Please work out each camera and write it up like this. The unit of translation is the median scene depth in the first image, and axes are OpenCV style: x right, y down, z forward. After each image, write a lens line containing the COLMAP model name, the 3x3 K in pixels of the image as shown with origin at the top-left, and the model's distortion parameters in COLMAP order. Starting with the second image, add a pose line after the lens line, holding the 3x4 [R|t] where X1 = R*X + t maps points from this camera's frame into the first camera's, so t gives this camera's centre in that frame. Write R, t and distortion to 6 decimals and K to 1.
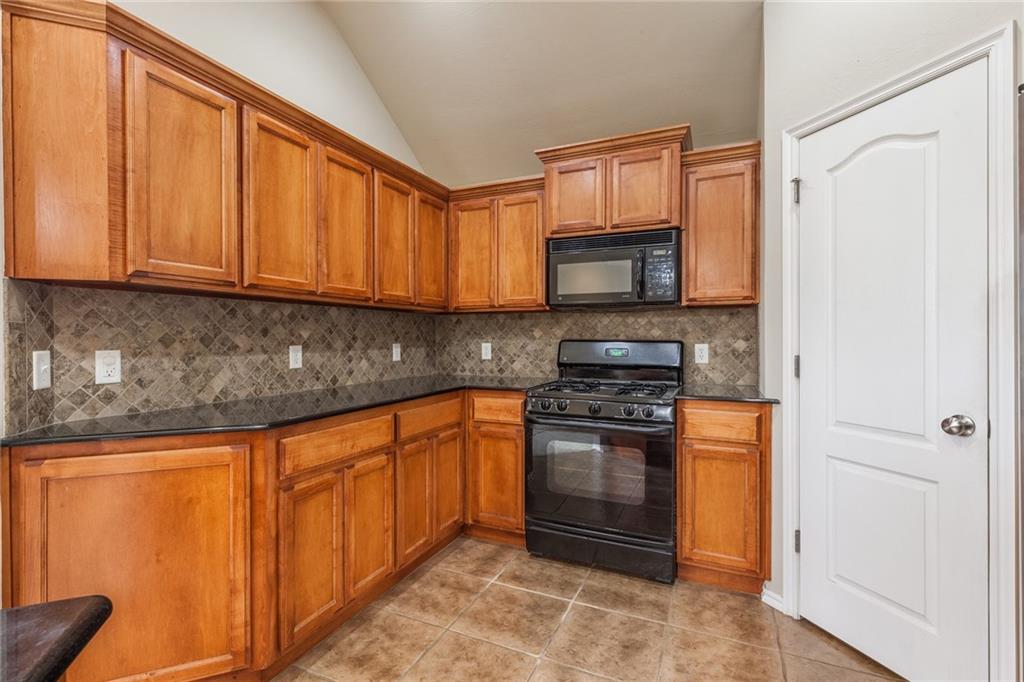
lens RADIAL K [[460.5, 0, 517.0], [0, 460.5, 338.5], [0, 0, 1]] dist [0.008132, -0.001191]
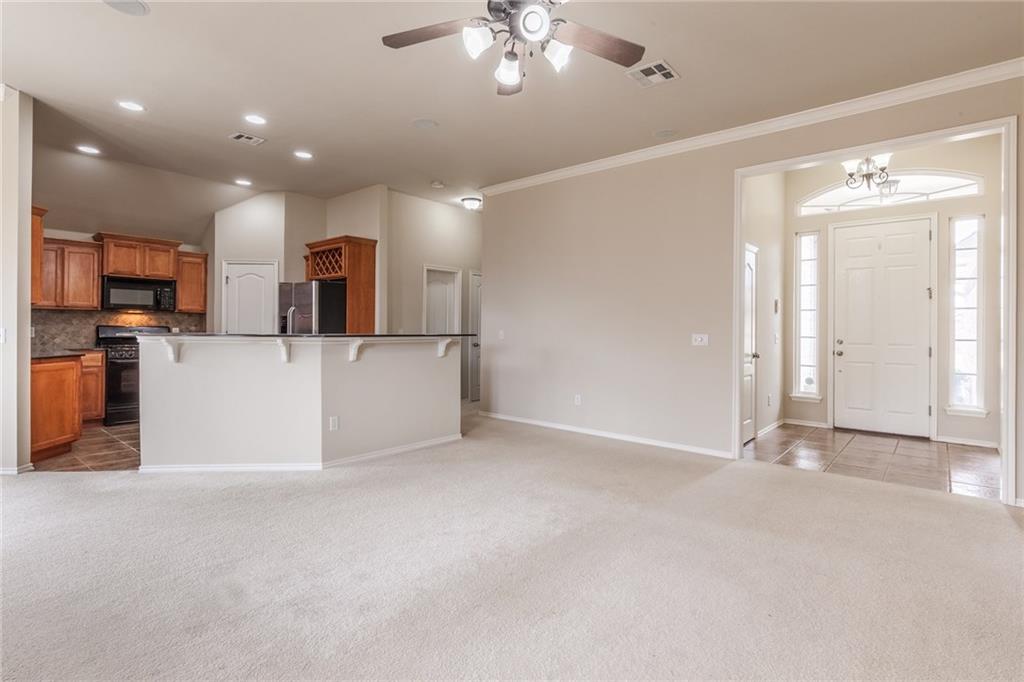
lens RADIAL K [[492.2, 0, 514.4], [0, 492.2, 324.8], [0, 0, 1]] dist [0.000682, -0.002571]
pose [[0.281016, 0.011042, 0.959640, -1.644360], [-0.005677, 0.999935, -0.009843, 0.011902], [-0.959686, -0.002682, 0.281060, -1.464914]]
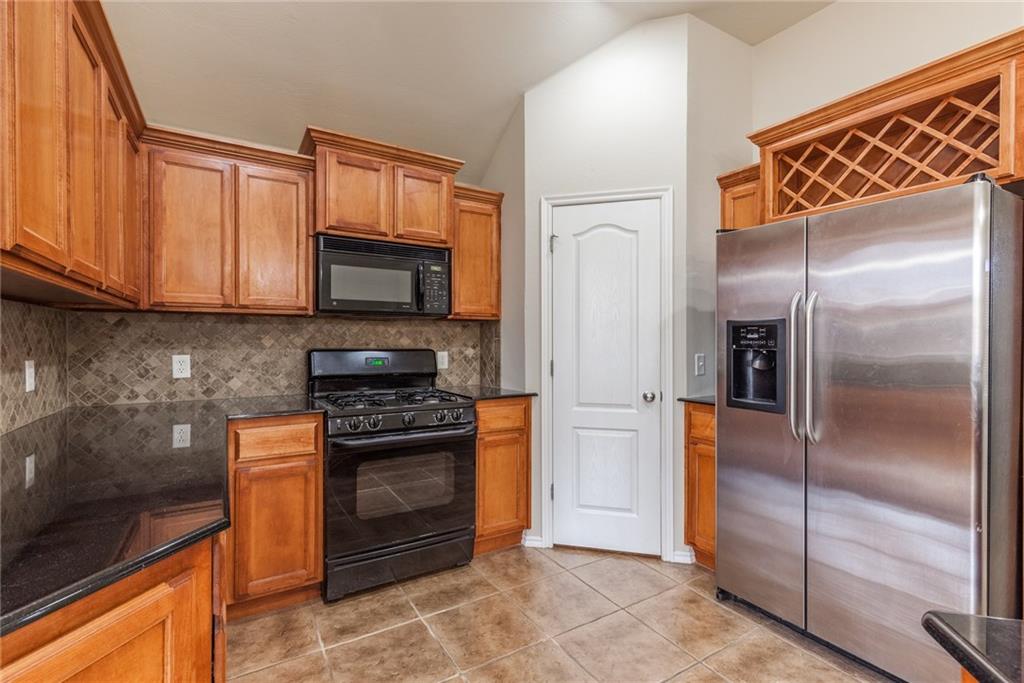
lens RADIAL K [[460.5, 0, 502.7], [0, 460.5, 340.9], [0, 0, 1]] dist [0.008132, -0.001191]
pose [[0.574325, -0.000240, 0.818628, -0.486817], [-0.001717, 0.999997, 0.001498, -0.018173], [-0.818626, -0.002266, 0.574323, 0.245547]]
